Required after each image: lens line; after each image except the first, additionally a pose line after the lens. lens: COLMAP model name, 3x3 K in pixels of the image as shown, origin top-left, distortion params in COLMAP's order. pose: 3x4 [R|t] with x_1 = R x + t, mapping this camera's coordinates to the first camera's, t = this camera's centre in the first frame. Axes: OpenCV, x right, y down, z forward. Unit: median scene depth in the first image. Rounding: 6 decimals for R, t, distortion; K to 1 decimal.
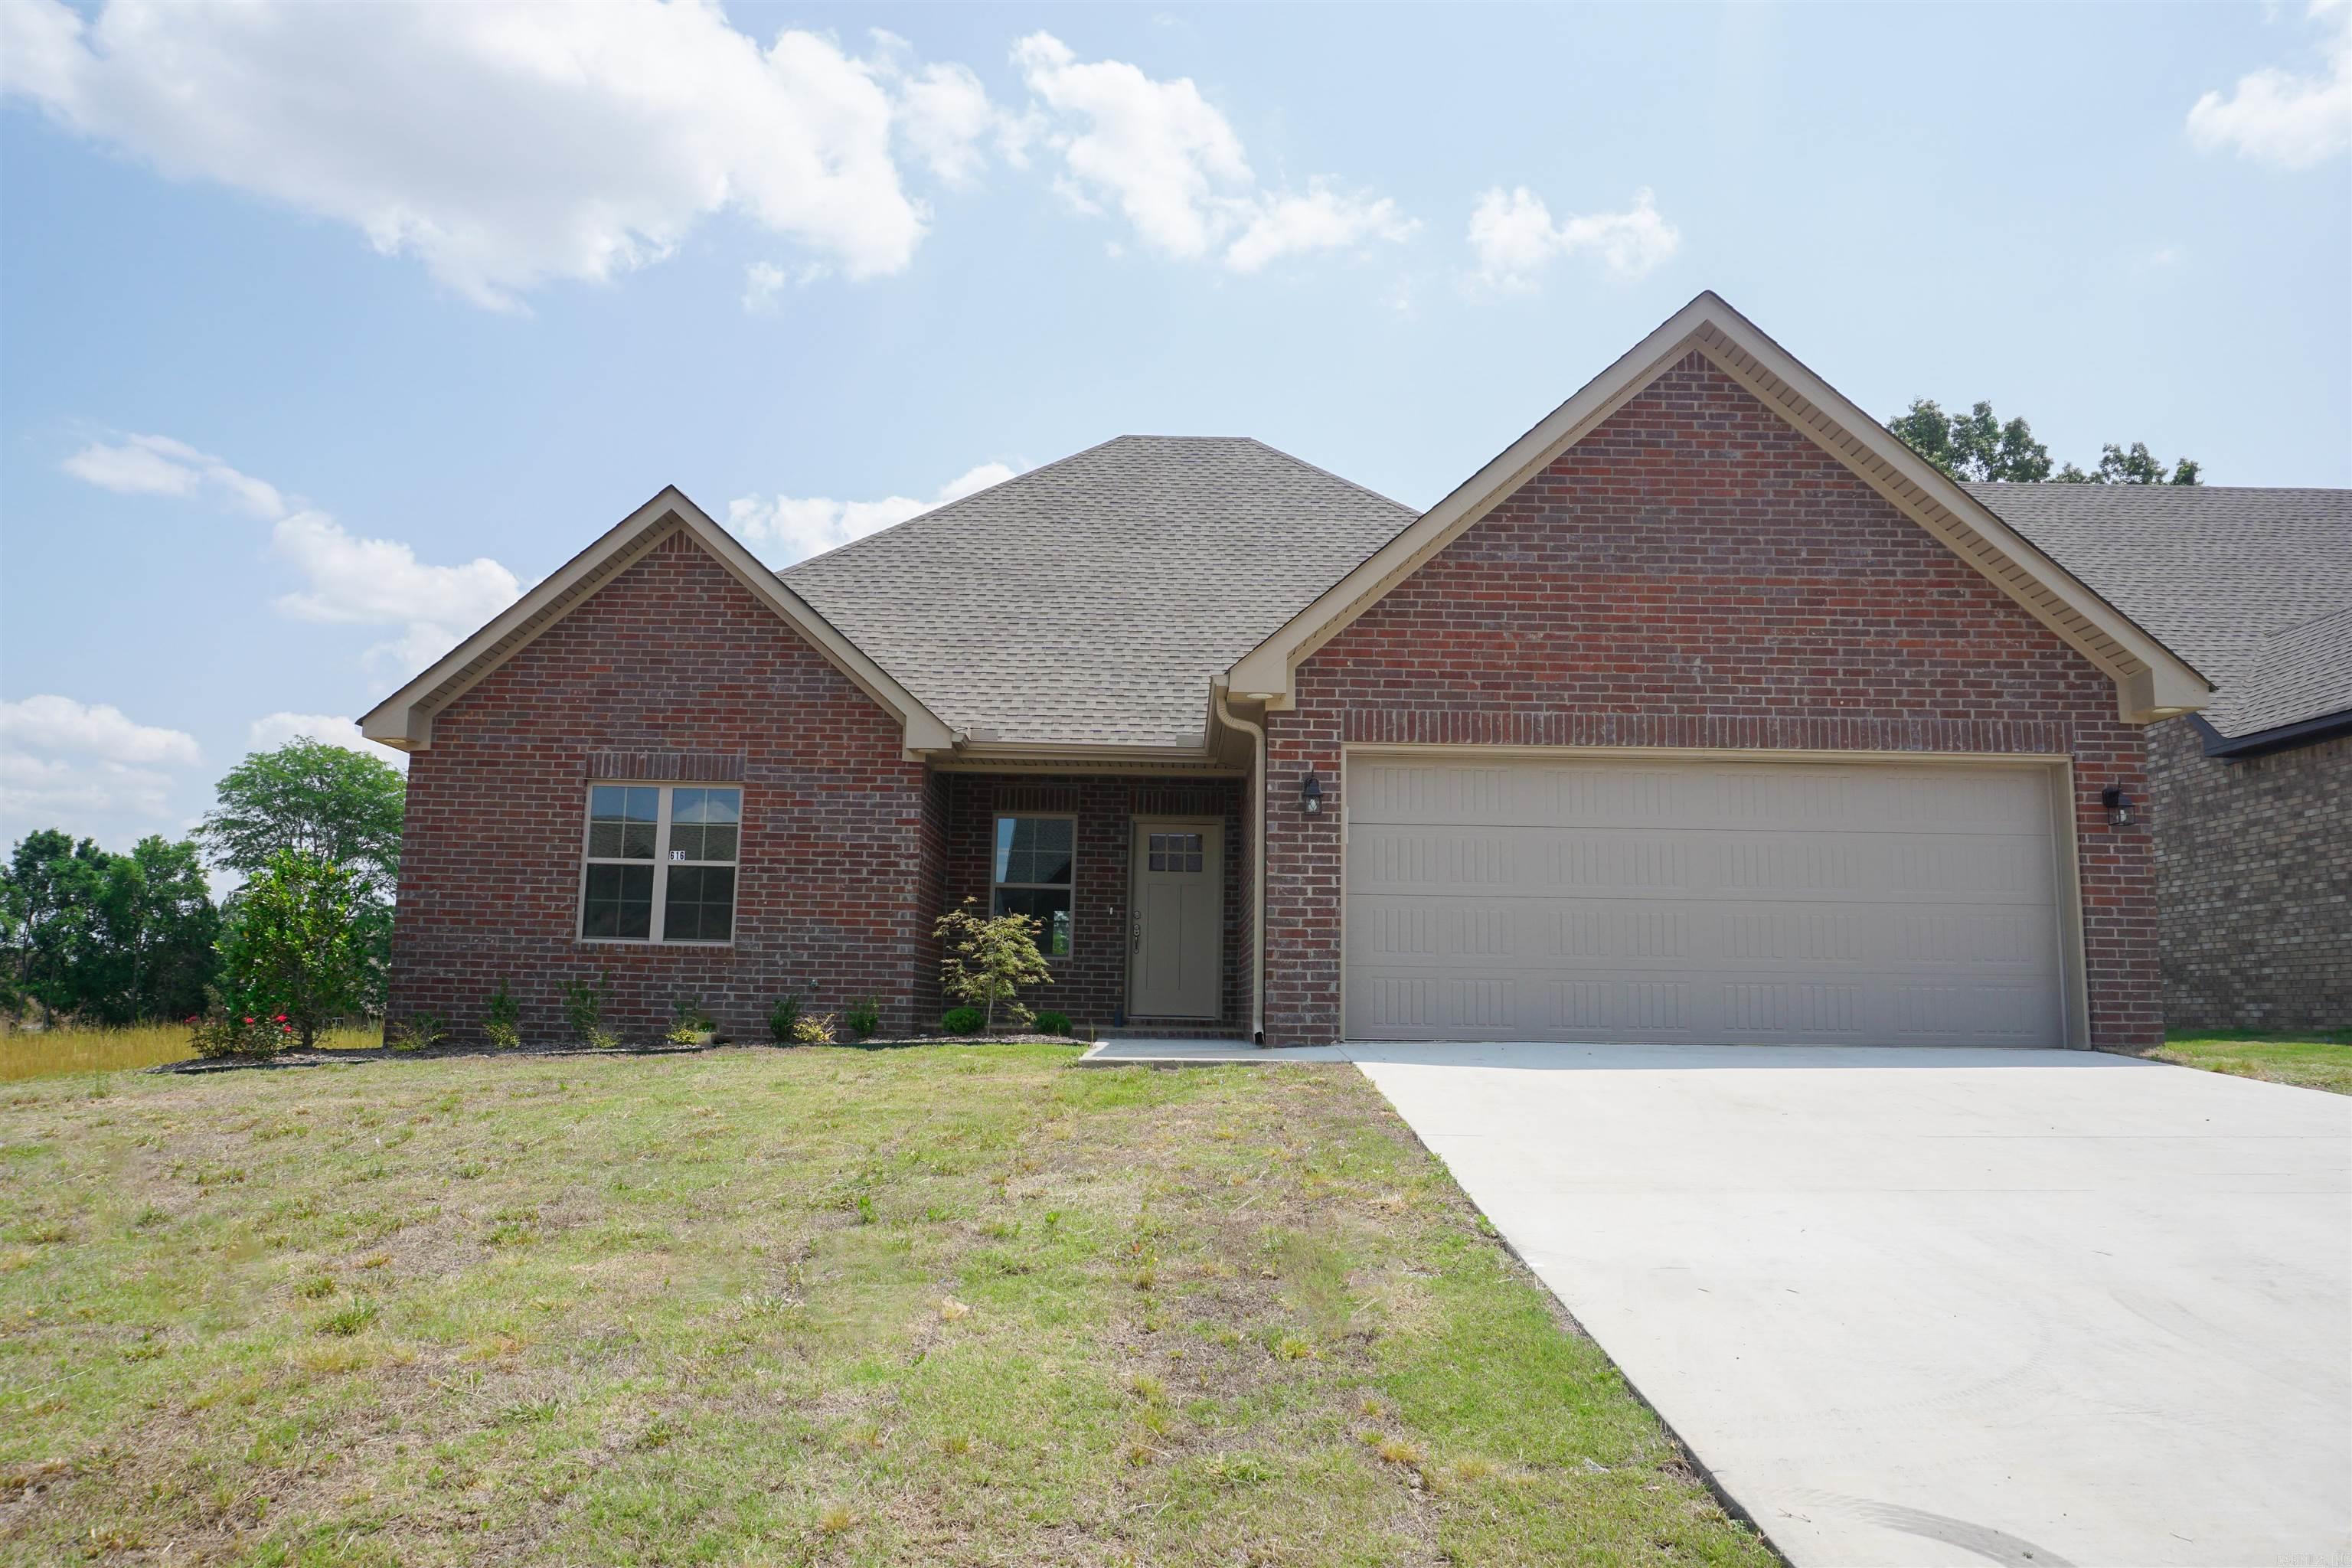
lens RADIAL K [[1580.3, 0, 1171.0], [0, 1580.3, 782.0], [0, 0, 1]] dist [-0.063915, 0.055644]
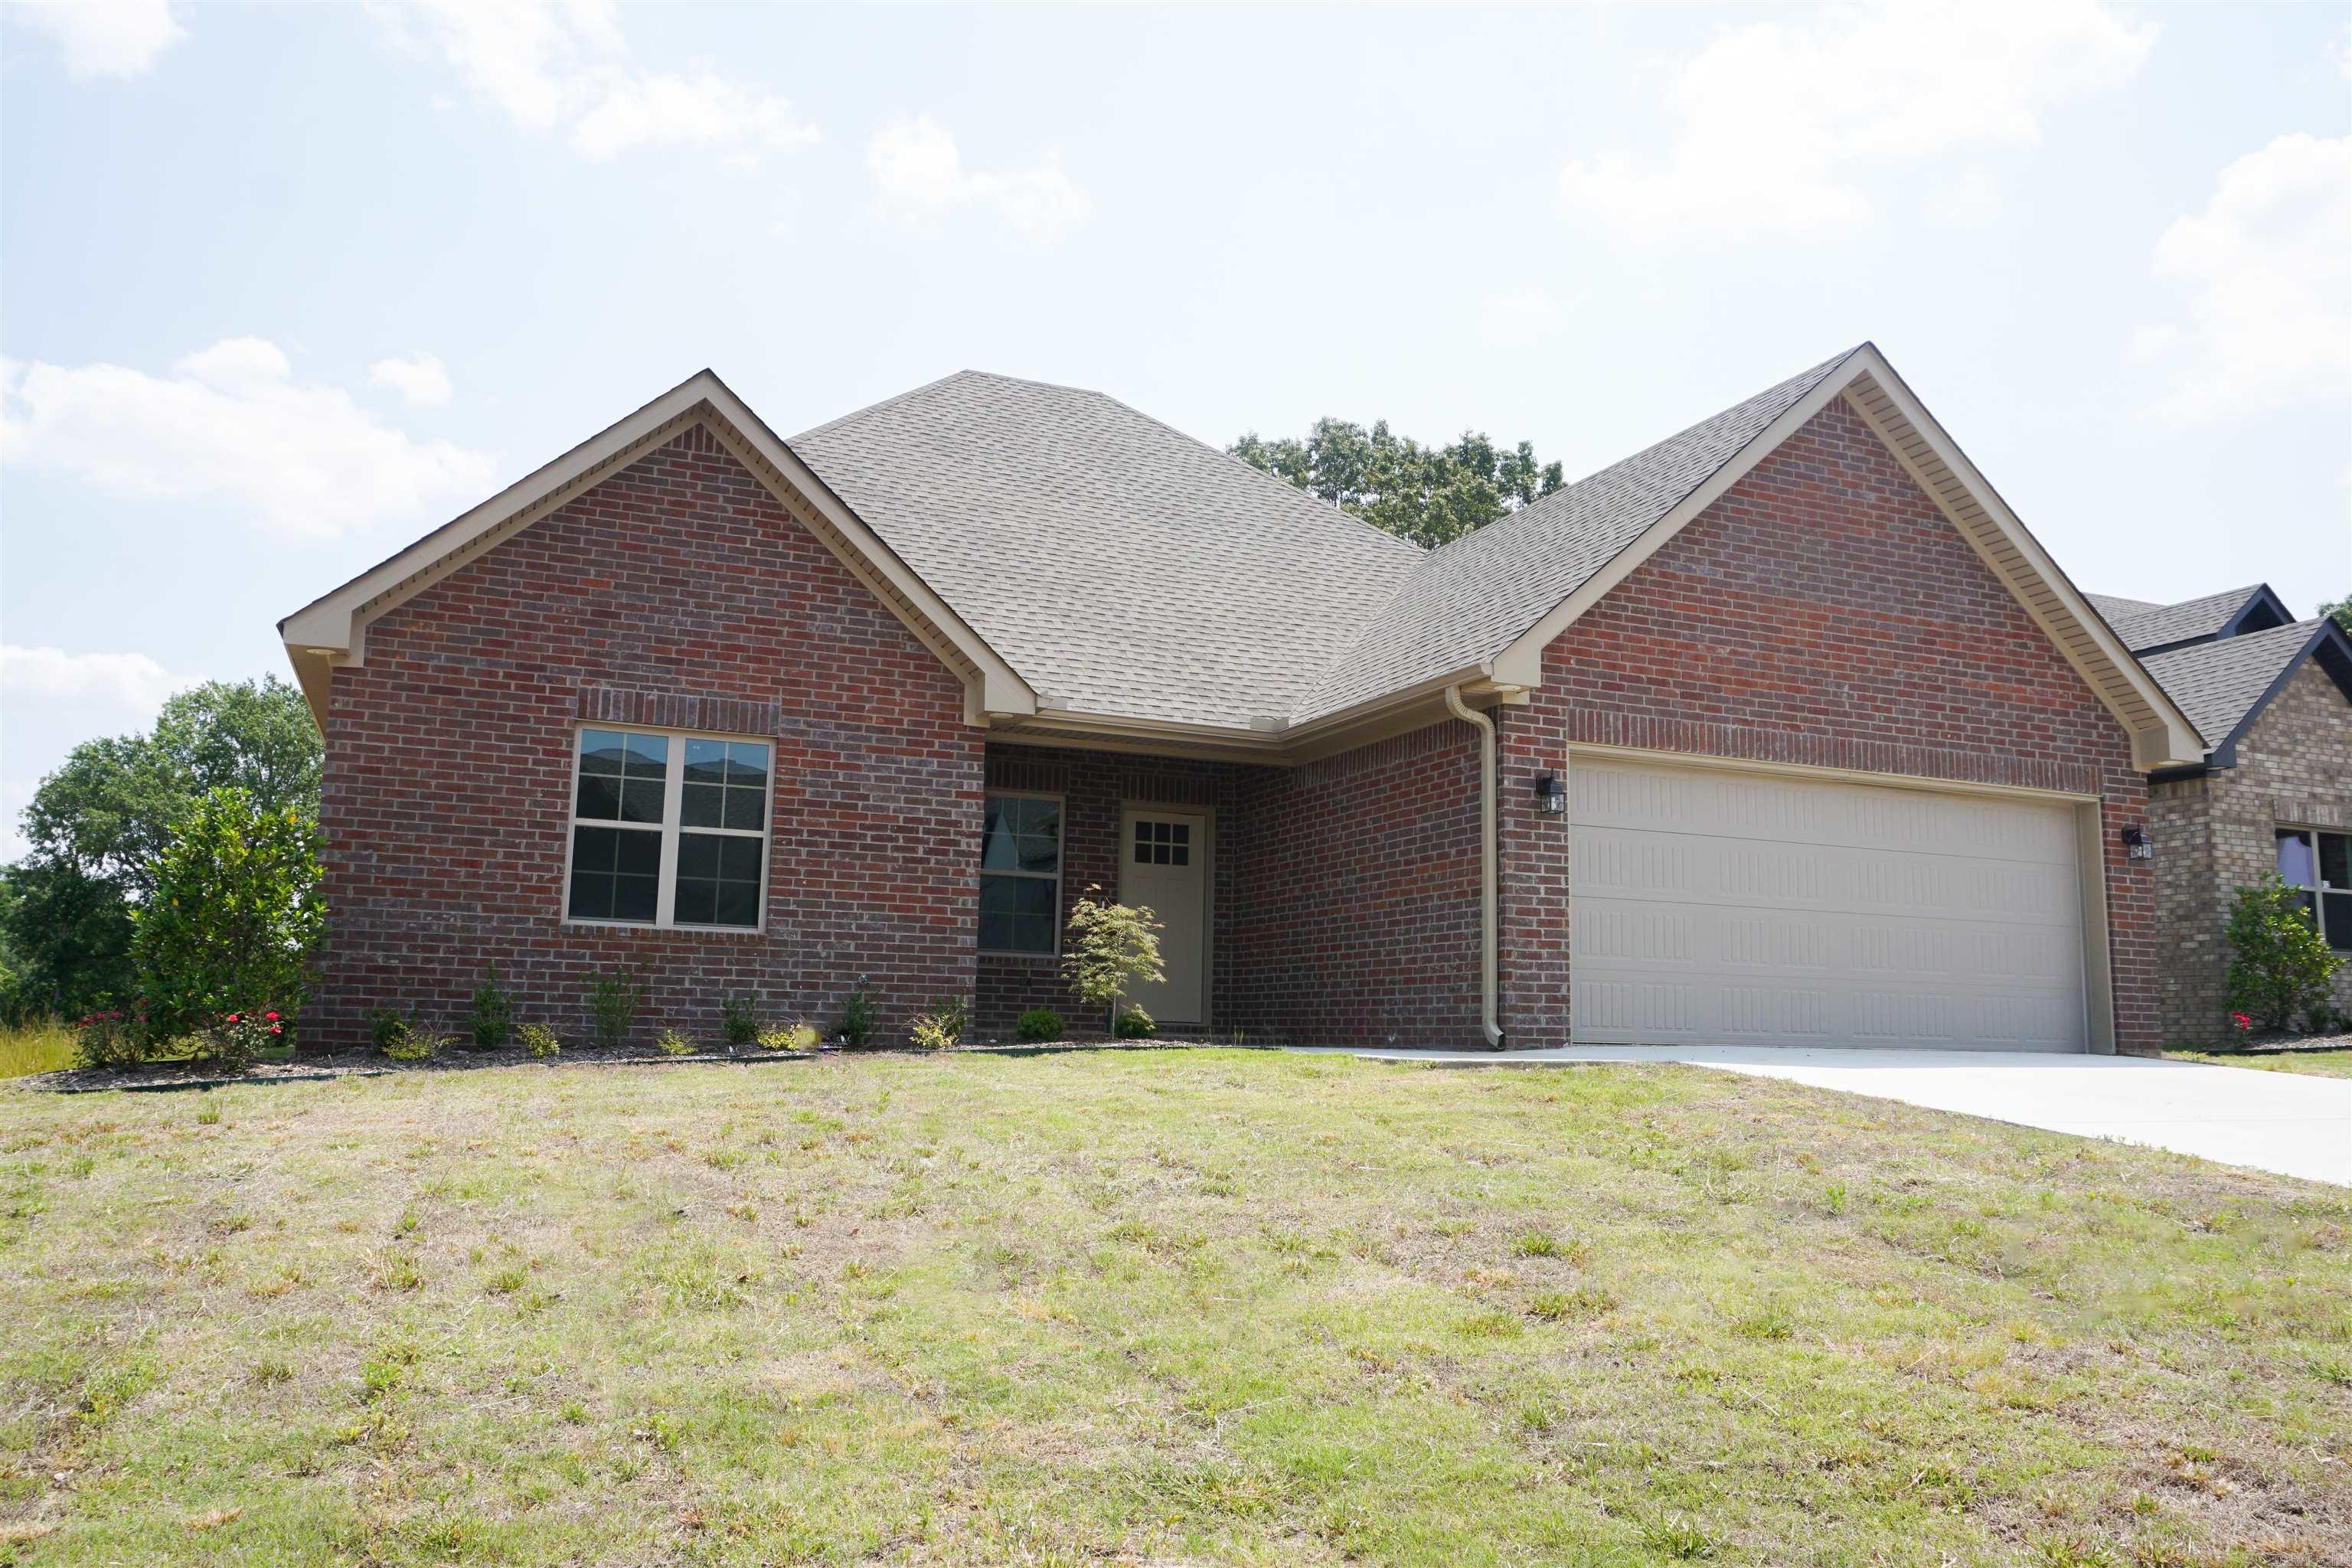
lens RADIAL K [[1731.3, 0, 1184.2], [0, 1731.3, 800.8], [0, 0, 1]] dist [-0.061385, 0.000560]
pose [[0.924372, 0.053727, 0.377691, -0.419737], [-0.059214, 0.998241, 0.002923, 0.018662], [-0.376869, -0.025066, 0.925927, 0.074016]]
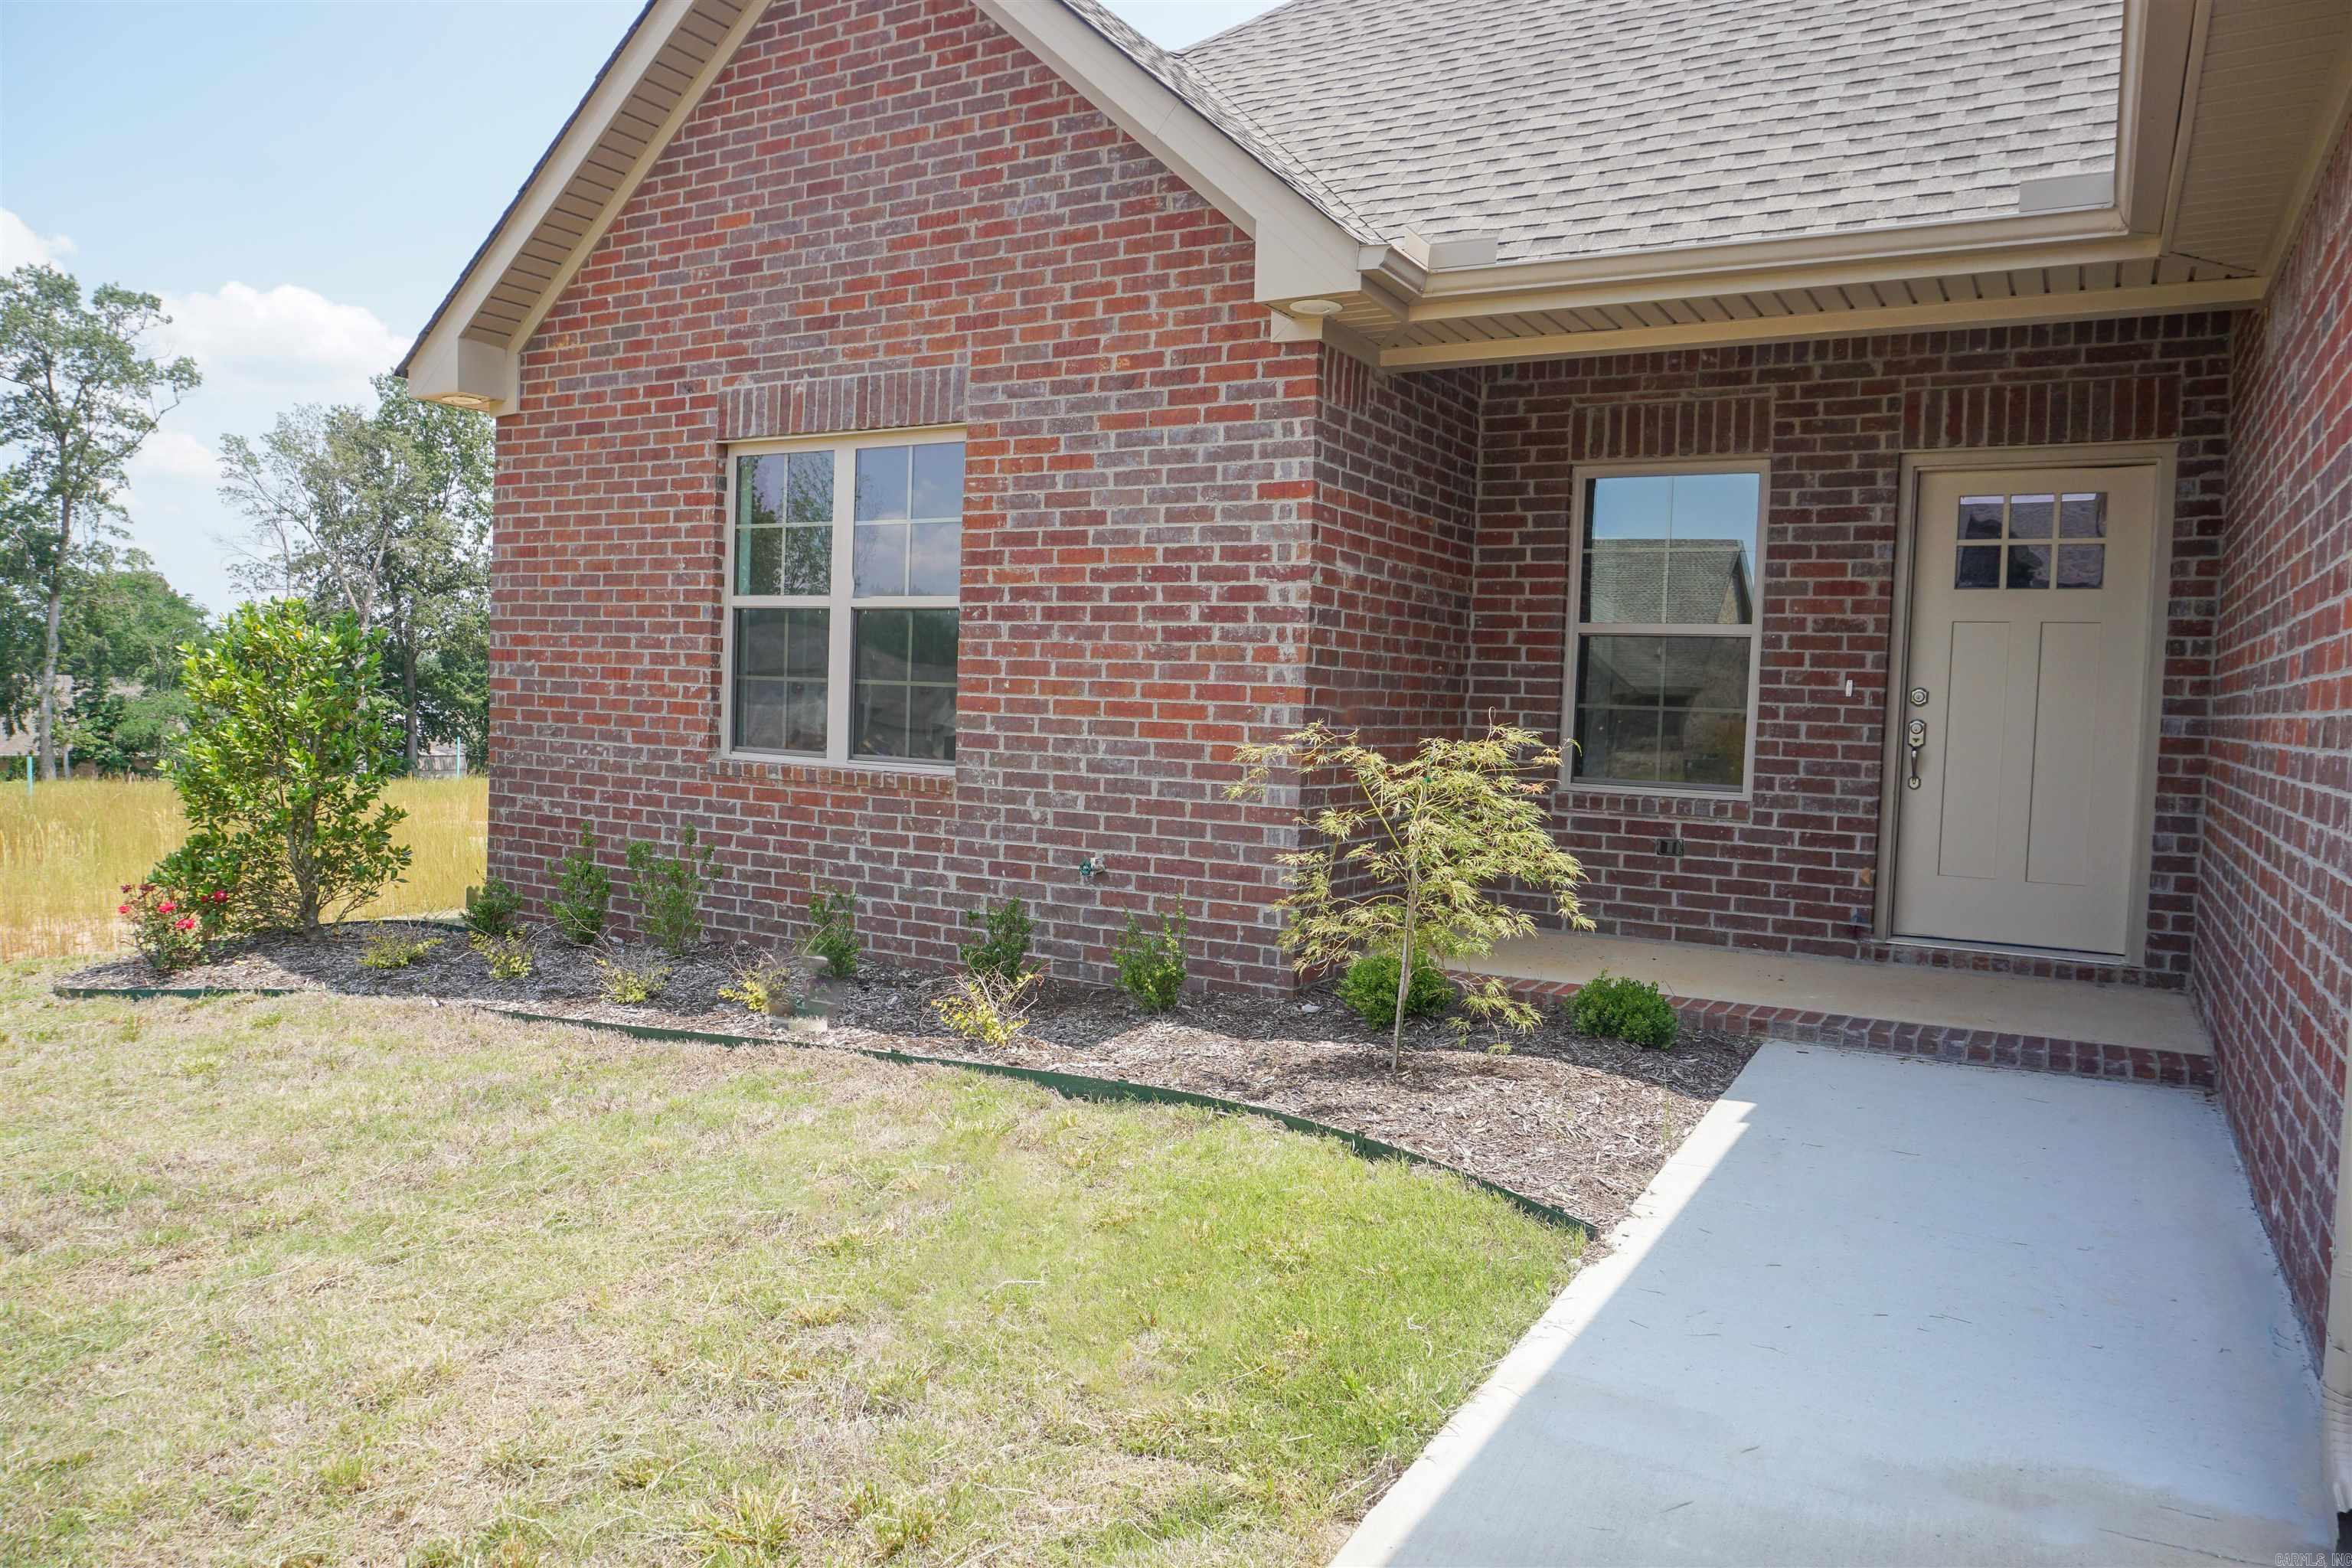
lens RADIAL K [[1580.3, 0, 1171.0], [0, 1580.3, 782.0], [0, 0, 1]] dist [-0.063915, 0.055644]
pose [[0.862830, 0.037220, -0.504122, 0.018717], [0.056616, 0.983895, 0.169544, 0.028893], [0.502313, -0.174829, 0.846827, 0.625578]]
